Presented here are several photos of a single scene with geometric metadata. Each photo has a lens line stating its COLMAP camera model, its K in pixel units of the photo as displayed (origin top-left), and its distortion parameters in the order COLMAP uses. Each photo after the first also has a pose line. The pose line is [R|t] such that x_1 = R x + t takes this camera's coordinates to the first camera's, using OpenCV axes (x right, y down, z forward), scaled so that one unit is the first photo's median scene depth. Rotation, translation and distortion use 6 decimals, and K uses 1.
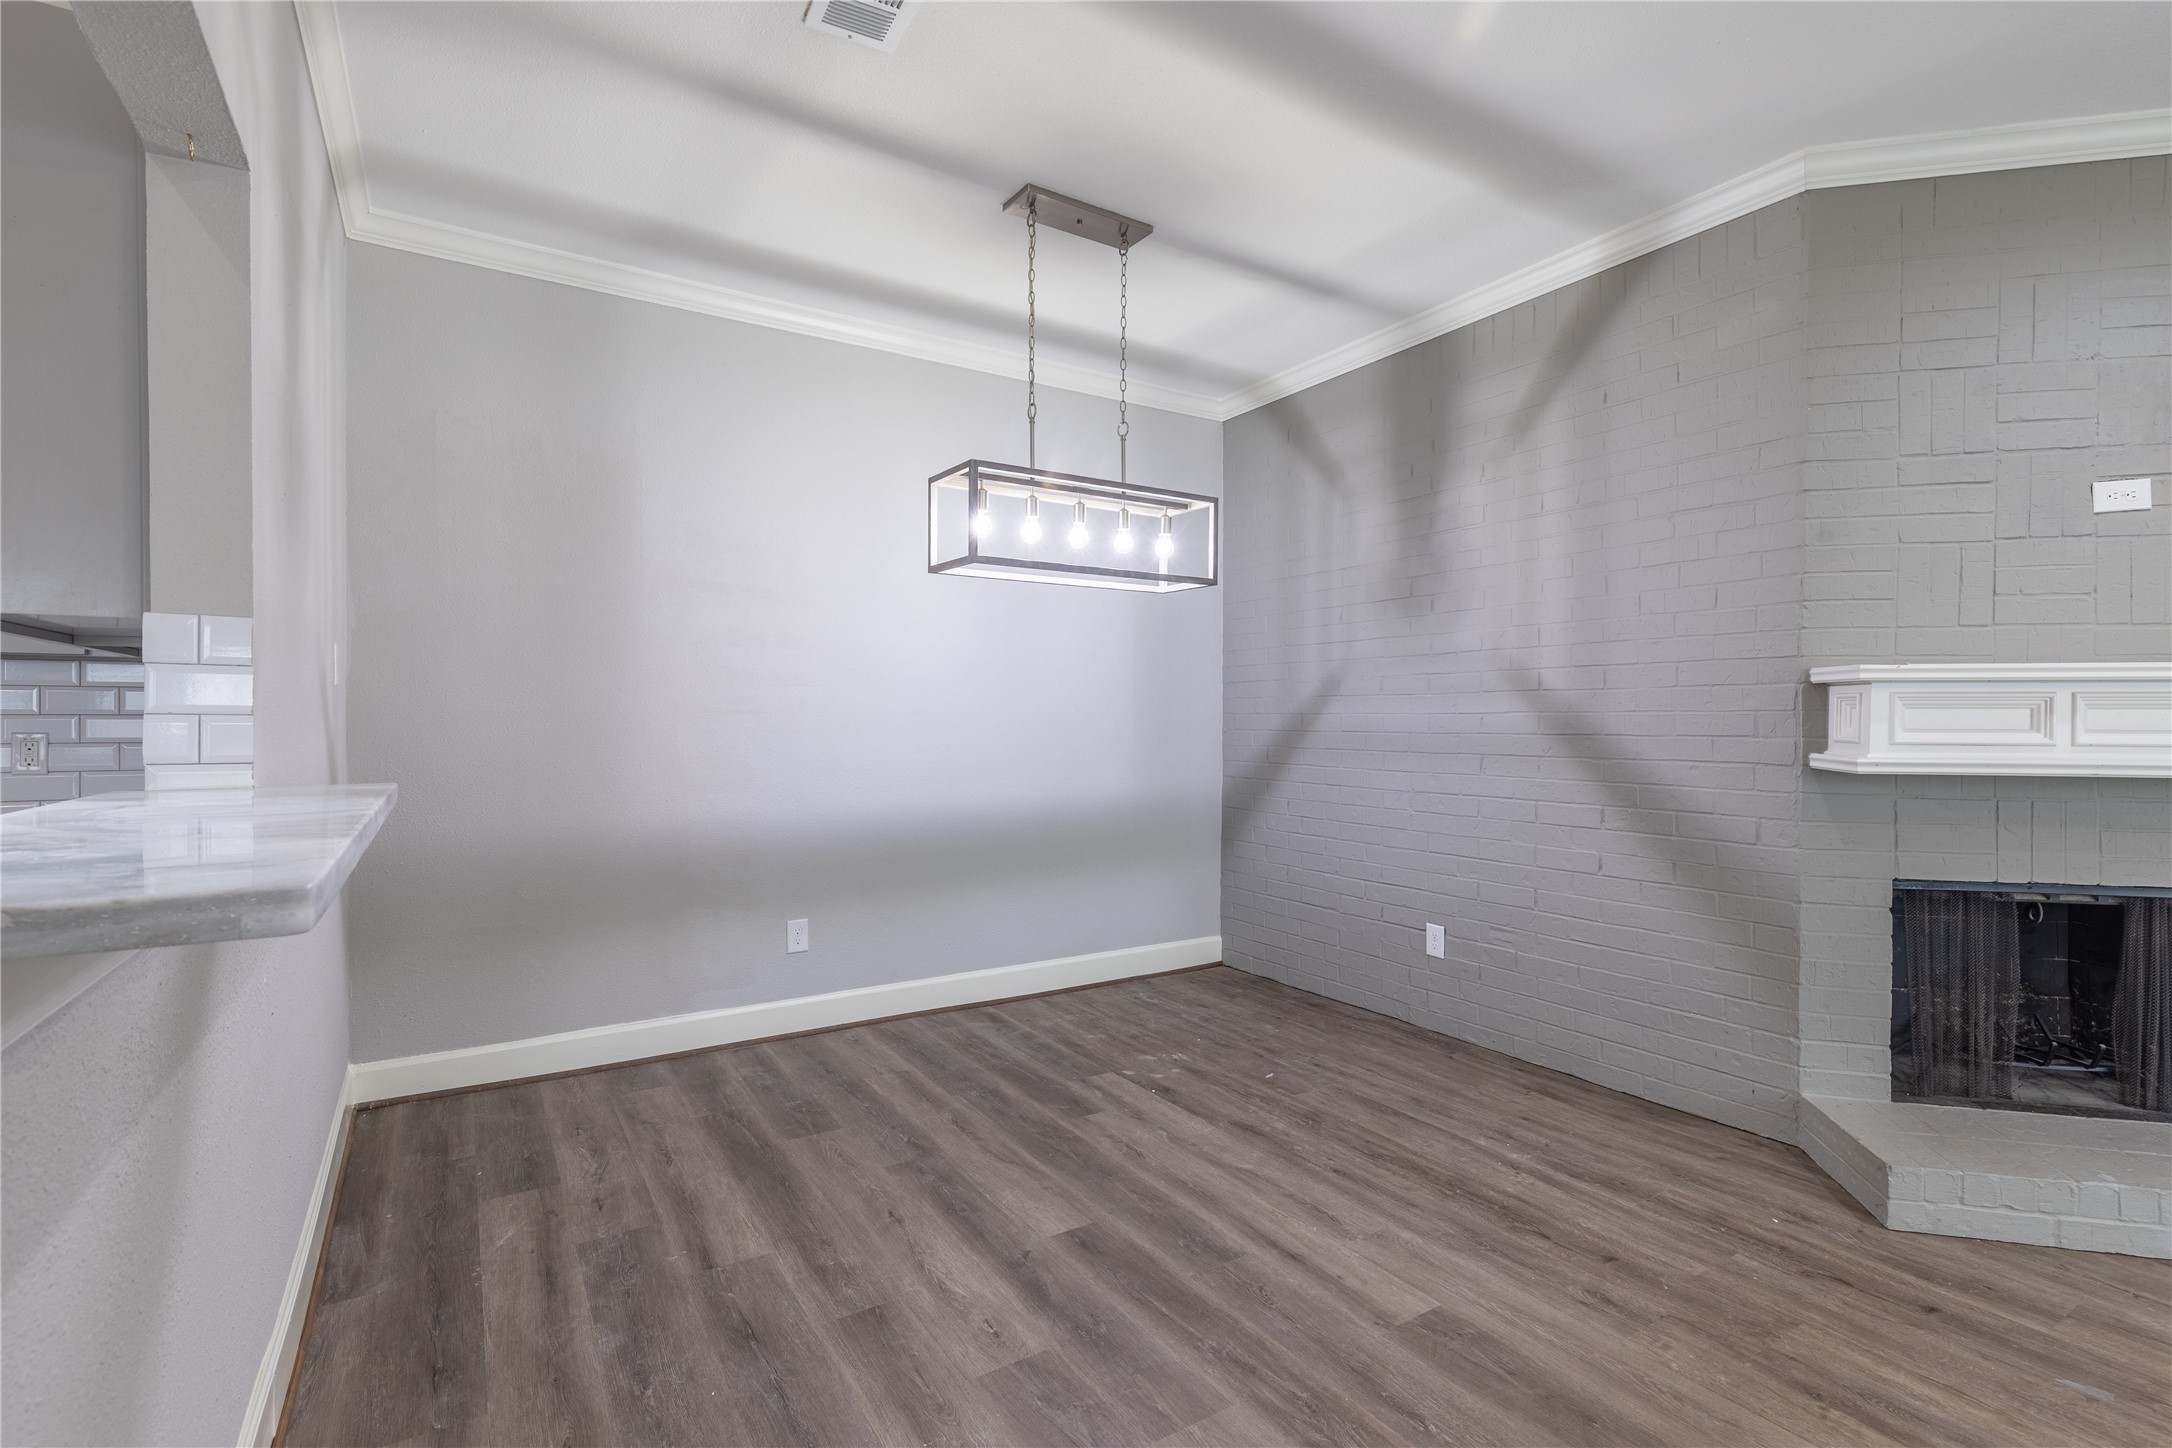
lens RADIAL K [[988.8, 0, 1116.2], [0, 988.8, 714.7], [0, 0, 1]] dist [0.009684, -0.004358]
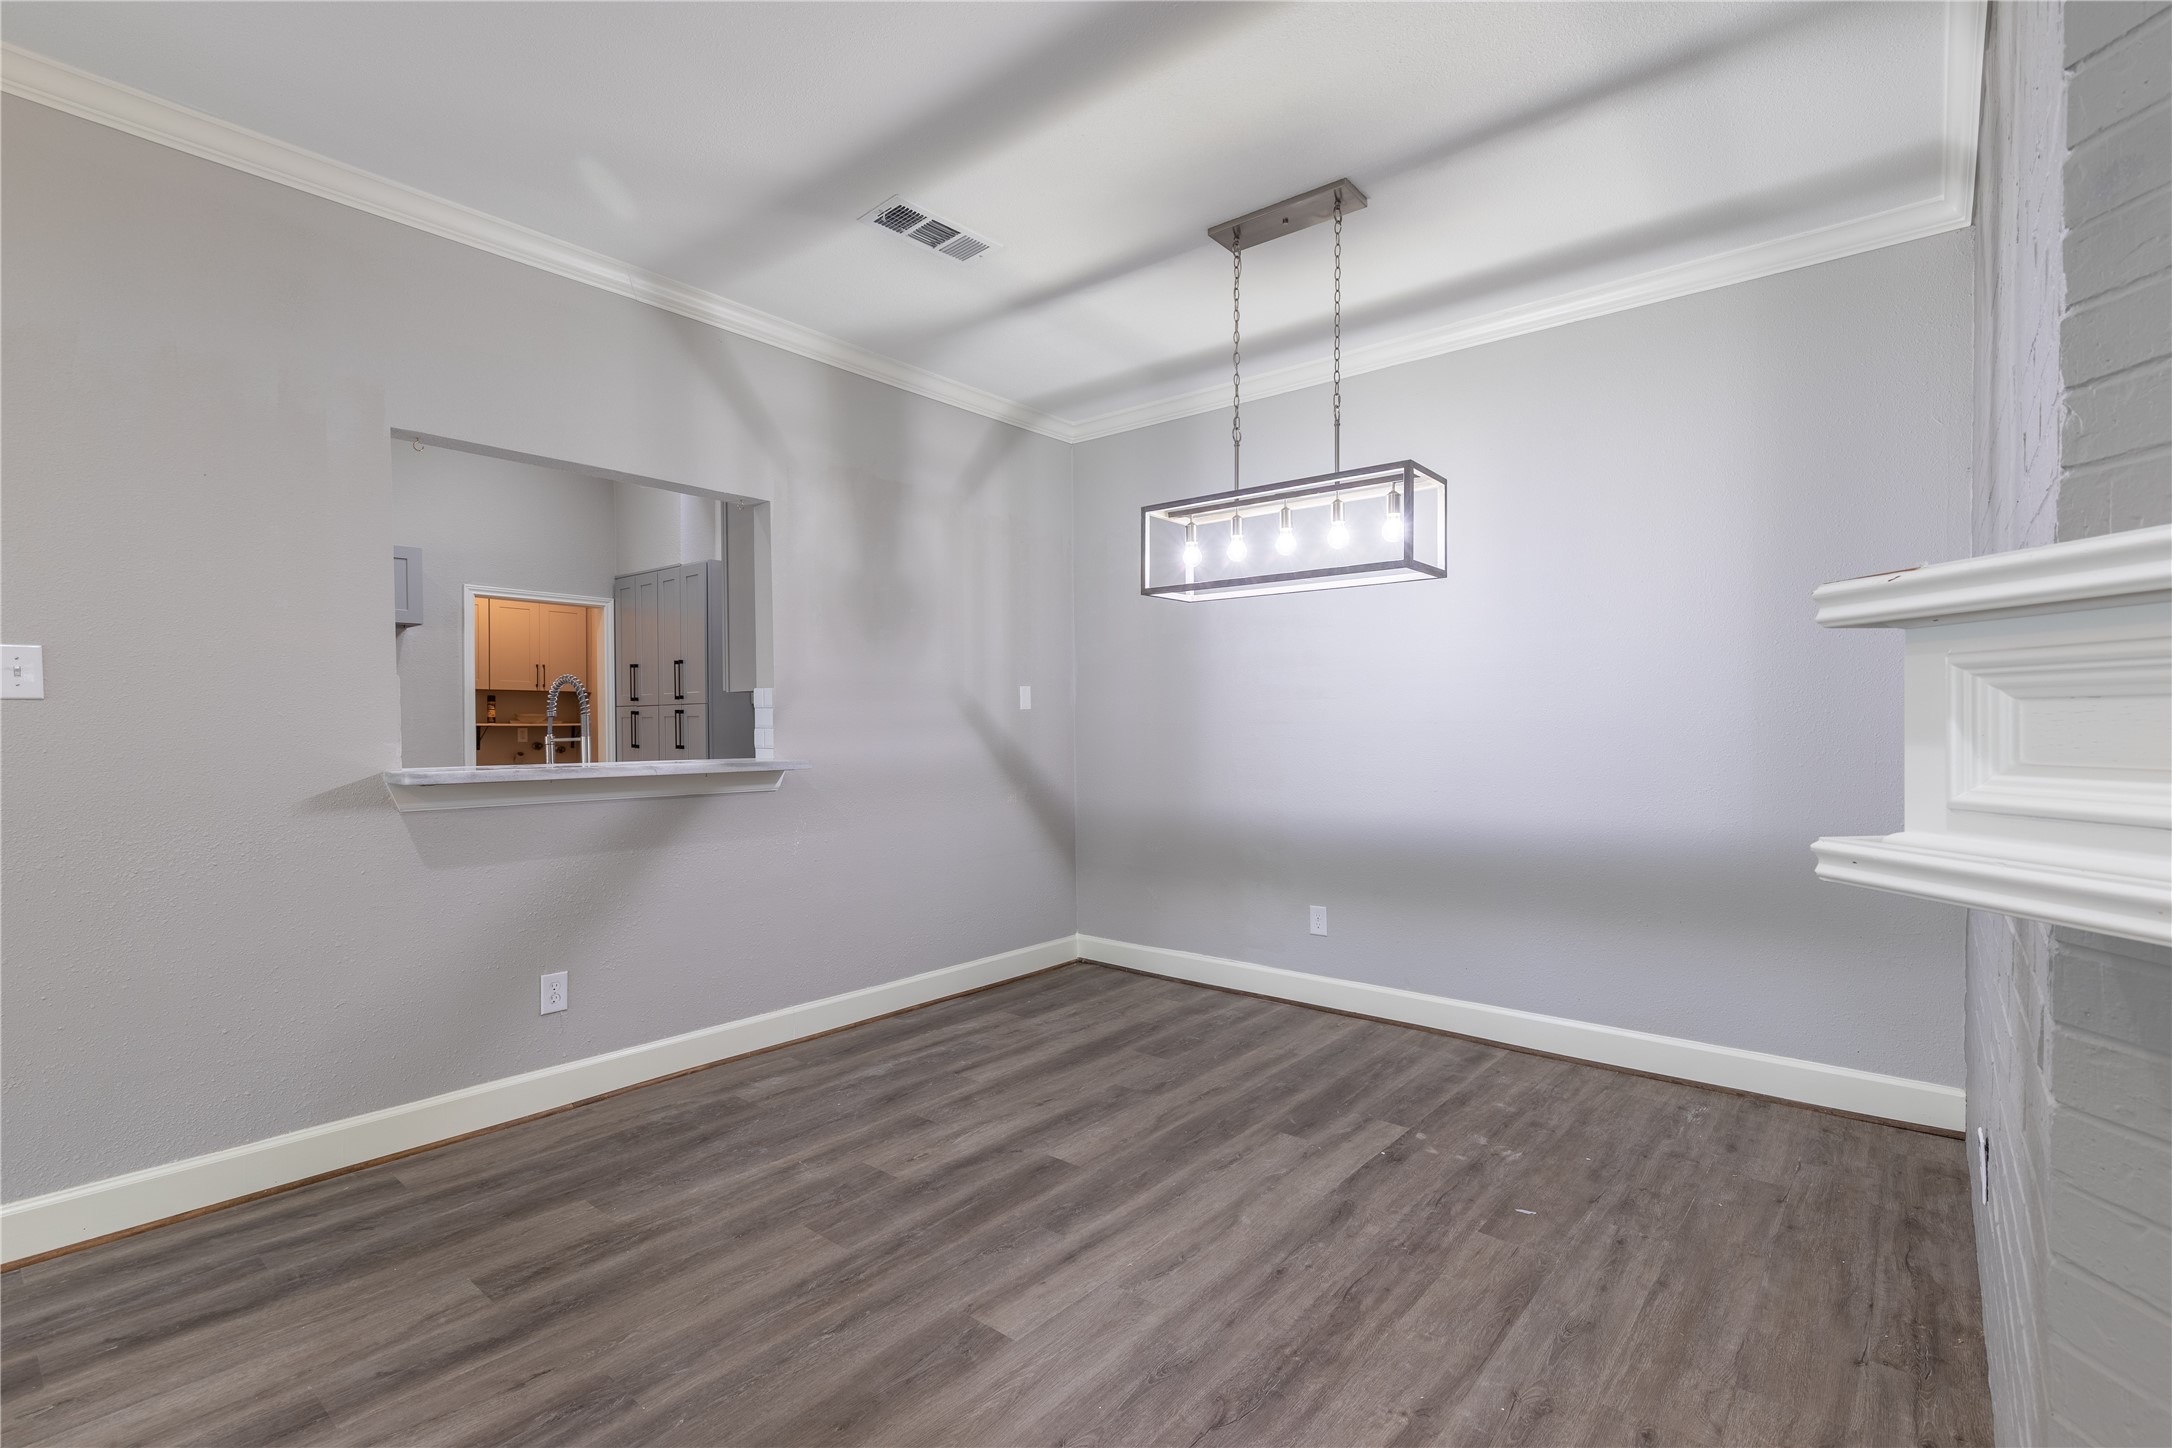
lens RADIAL K [[988.8, 0, 1101.7], [0, 988.8, 731.2], [0, 0, 1]] dist [0.009684, -0.004358]
pose [[0.315561, 0.005399, -0.948890, 0.864149], [0.003130, 0.999972, 0.006731, -0.000181], [0.948900, -0.005094, 0.315535, 0.535085]]
